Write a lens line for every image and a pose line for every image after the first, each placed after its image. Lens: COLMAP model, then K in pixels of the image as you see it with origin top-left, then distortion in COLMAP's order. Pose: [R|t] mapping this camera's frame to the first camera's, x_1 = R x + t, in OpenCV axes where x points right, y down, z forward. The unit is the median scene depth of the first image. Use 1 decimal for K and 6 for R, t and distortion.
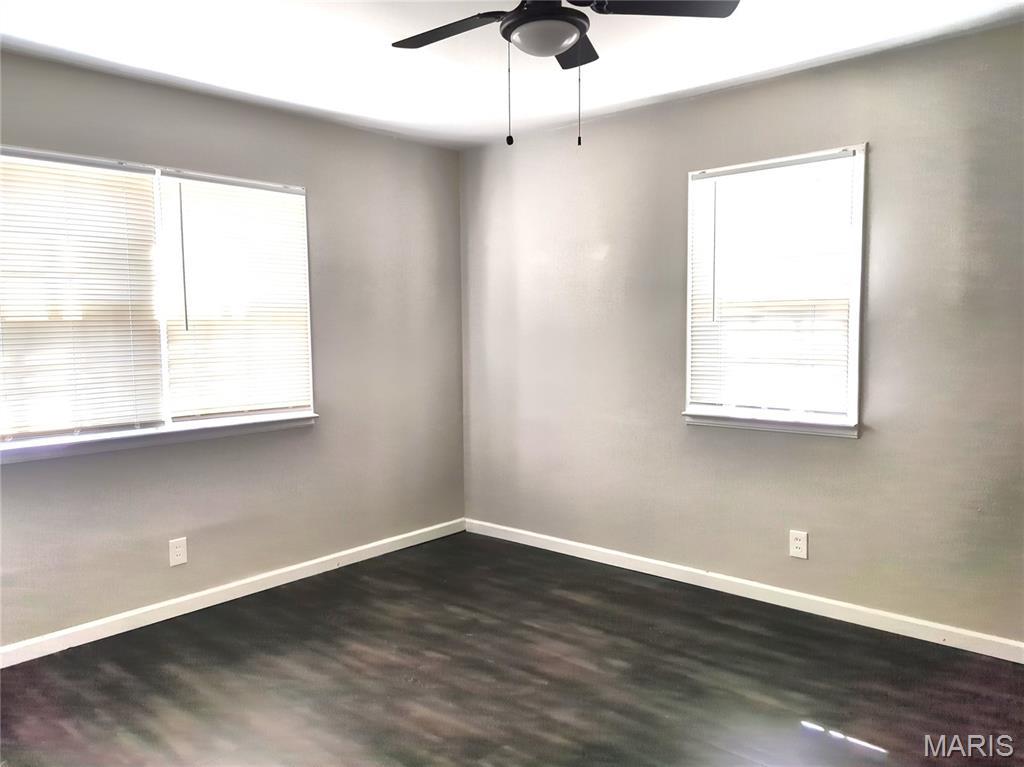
lens RADIAL K [[726.2, 0, 516.9], [0, 726.2, 380.4], [0, 0, 1]] dist [0.047450, -0.015515]
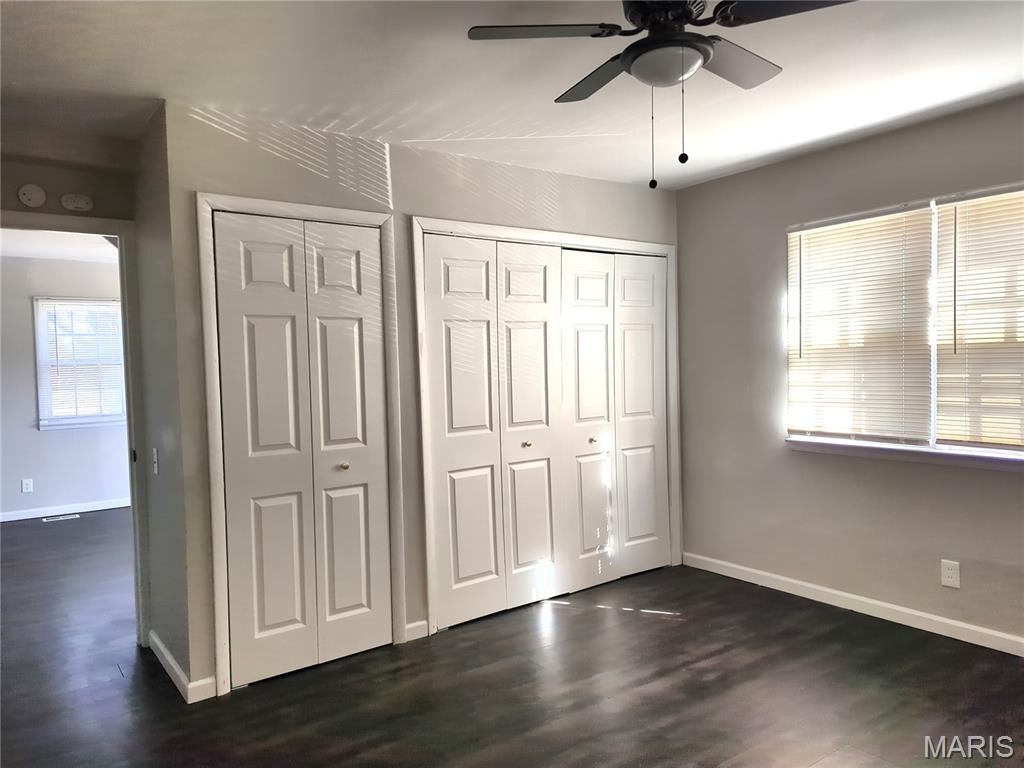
lens RADIAL K [[726.2, 0, 516.2], [0, 726.2, 387.2], [0, 0, 1]] dist [0.047450, -0.015515]
pose [[-0.162586, 0.054866, -0.985168, 0.692079], [-0.049418, 0.996747, 0.063667, -0.063254], [0.985456, 0.059036, -0.159346, 0.630253]]
